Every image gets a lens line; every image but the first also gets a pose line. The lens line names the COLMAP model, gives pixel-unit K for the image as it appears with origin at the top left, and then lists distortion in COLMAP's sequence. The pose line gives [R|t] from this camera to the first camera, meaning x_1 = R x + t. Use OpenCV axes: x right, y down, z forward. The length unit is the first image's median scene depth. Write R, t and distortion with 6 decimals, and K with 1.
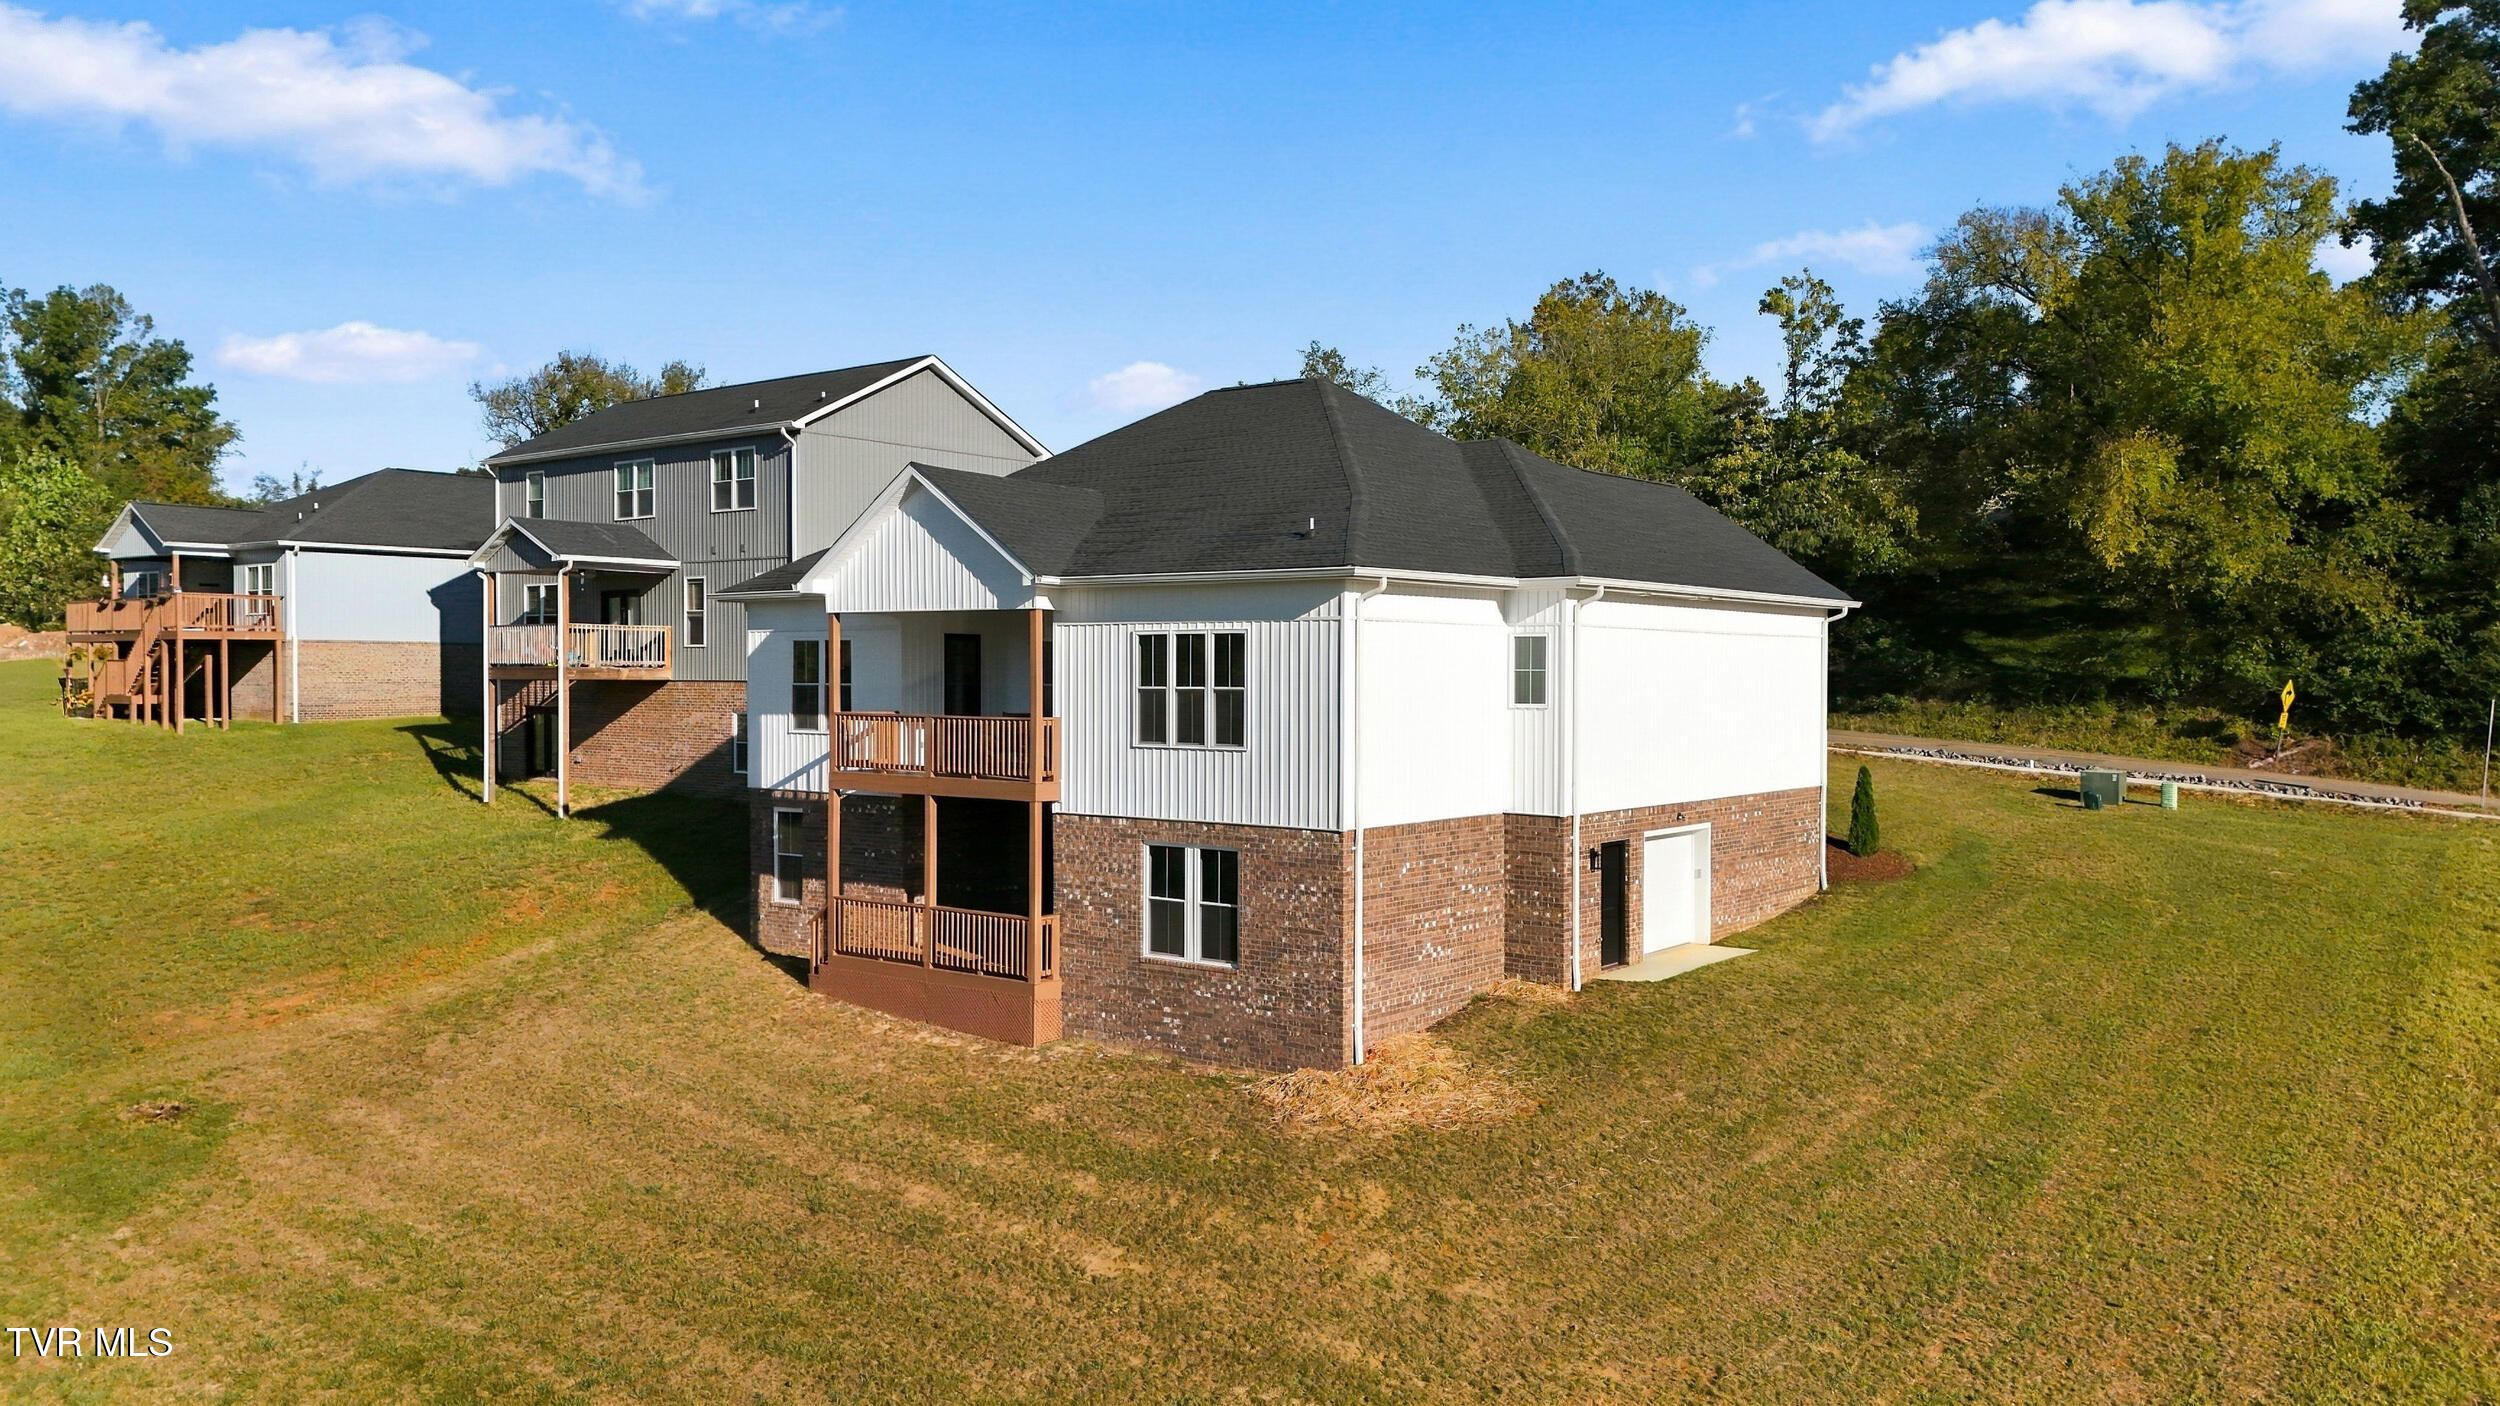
lens RADIAL K [[1859.5, 0, 1243.2], [0, 1859.5, 682.1], [0, 0, 1]] dist [0.049577, -0.025070]
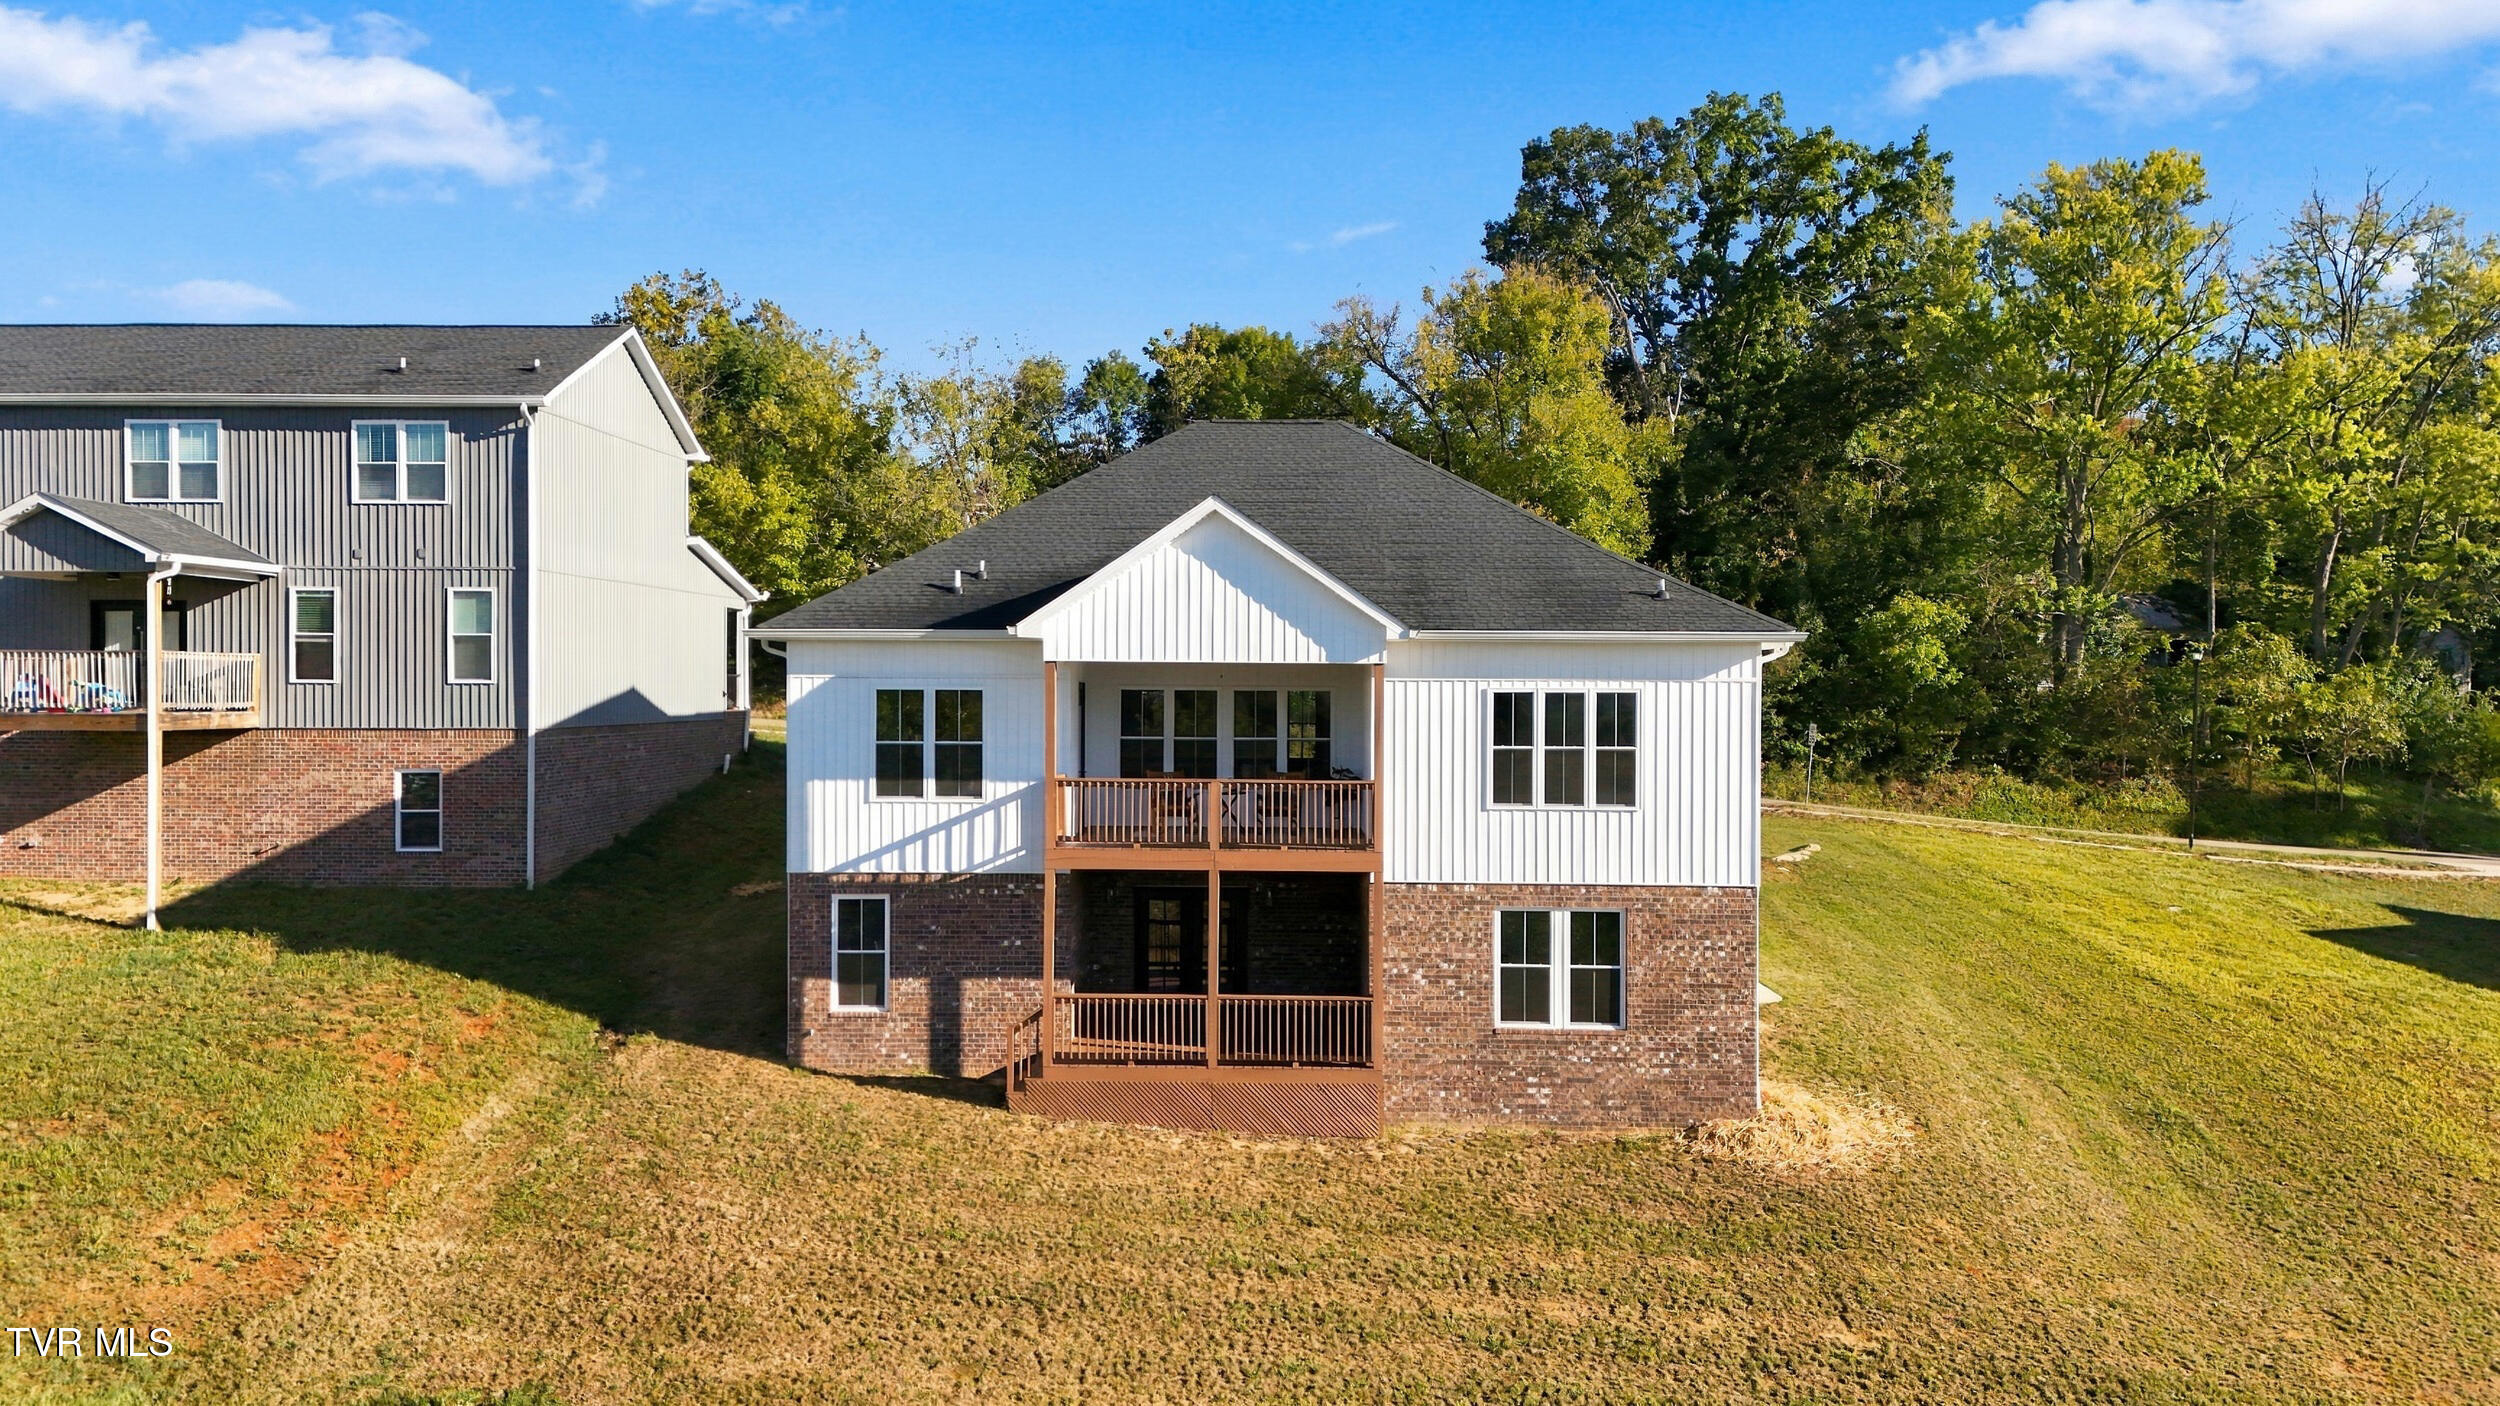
lens RADIAL K [[1859.5, 0, 1233.9], [0, 1859.5, 703.0], [0, 0, 1]] dist [0.049577, -0.025070]
pose [[0.804850, -0.003489, 0.593468, -0.735007], [-0.000139, 0.999982, 0.006067, -0.025670], [-0.593478, -0.004965, 0.804835, 0.310606]]
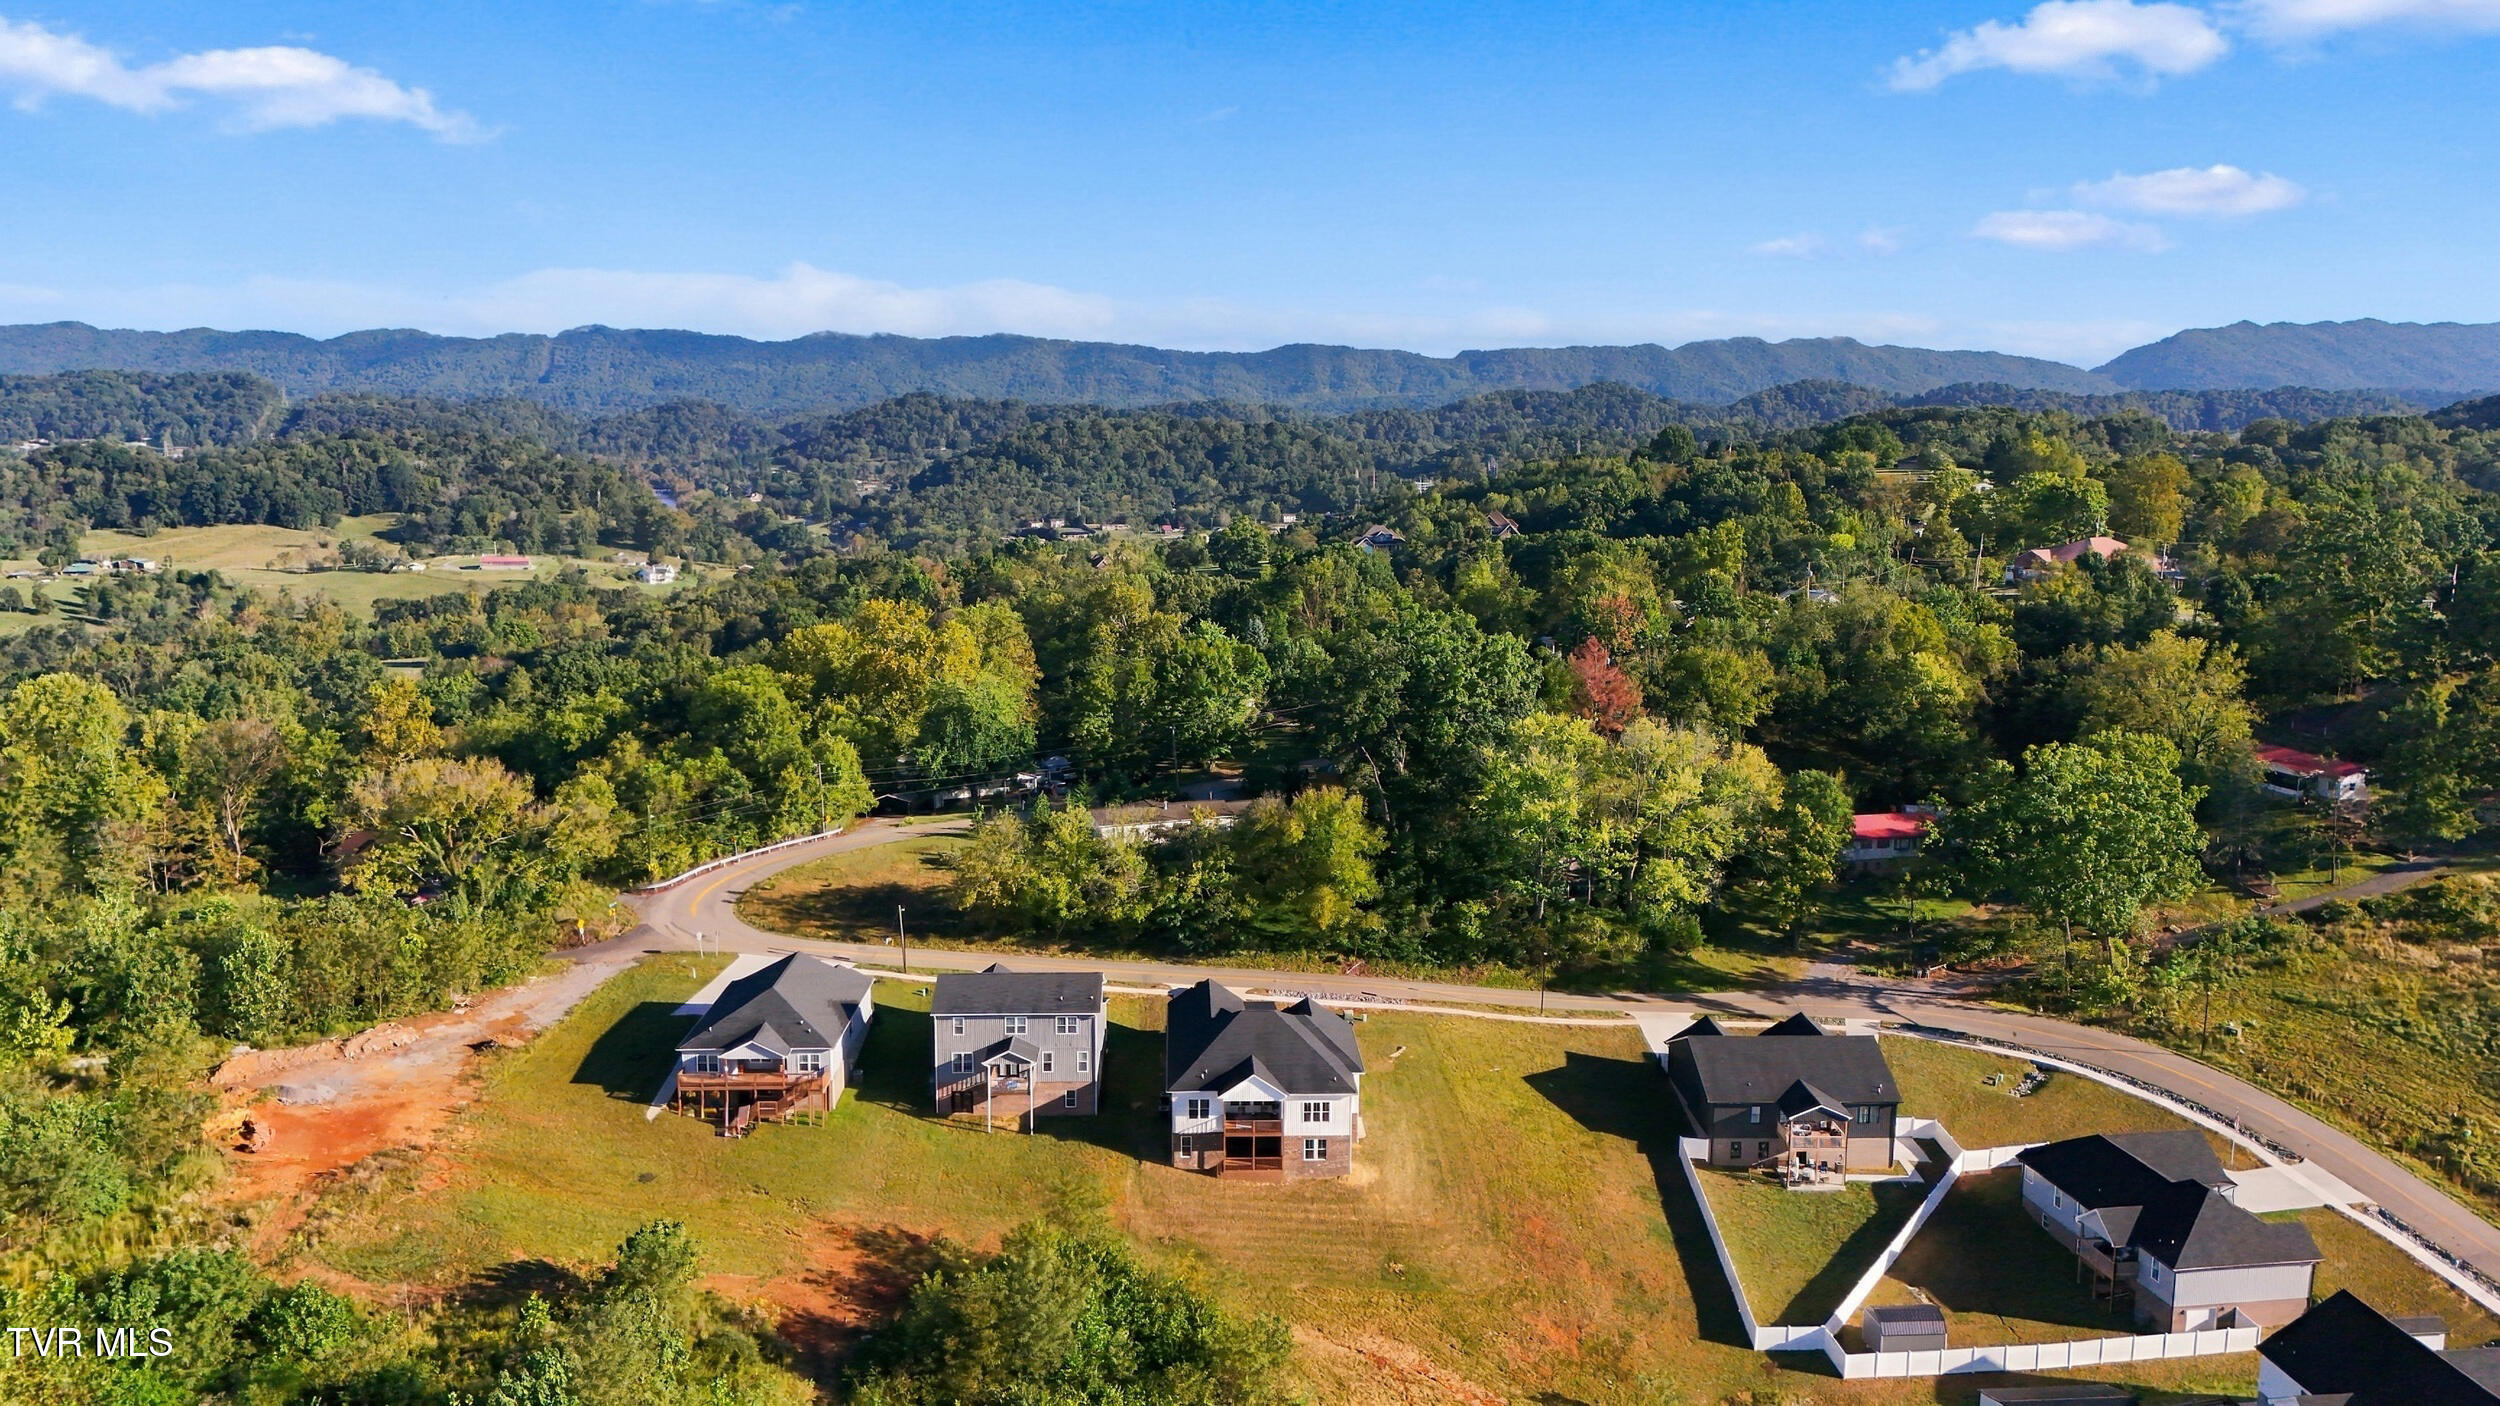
lens RADIAL K [[1859.5, 0, 1258.4], [0, 1859.5, 689.2], [0, 0, 1]] dist [0.049577, -0.025070]
pose [[0.756840, -0.107963, 0.644622, -3.459691], [-0.002758, 0.985727, 0.168331, -2.085505], [-0.653594, -0.129177, 0.745740, -2.728001]]
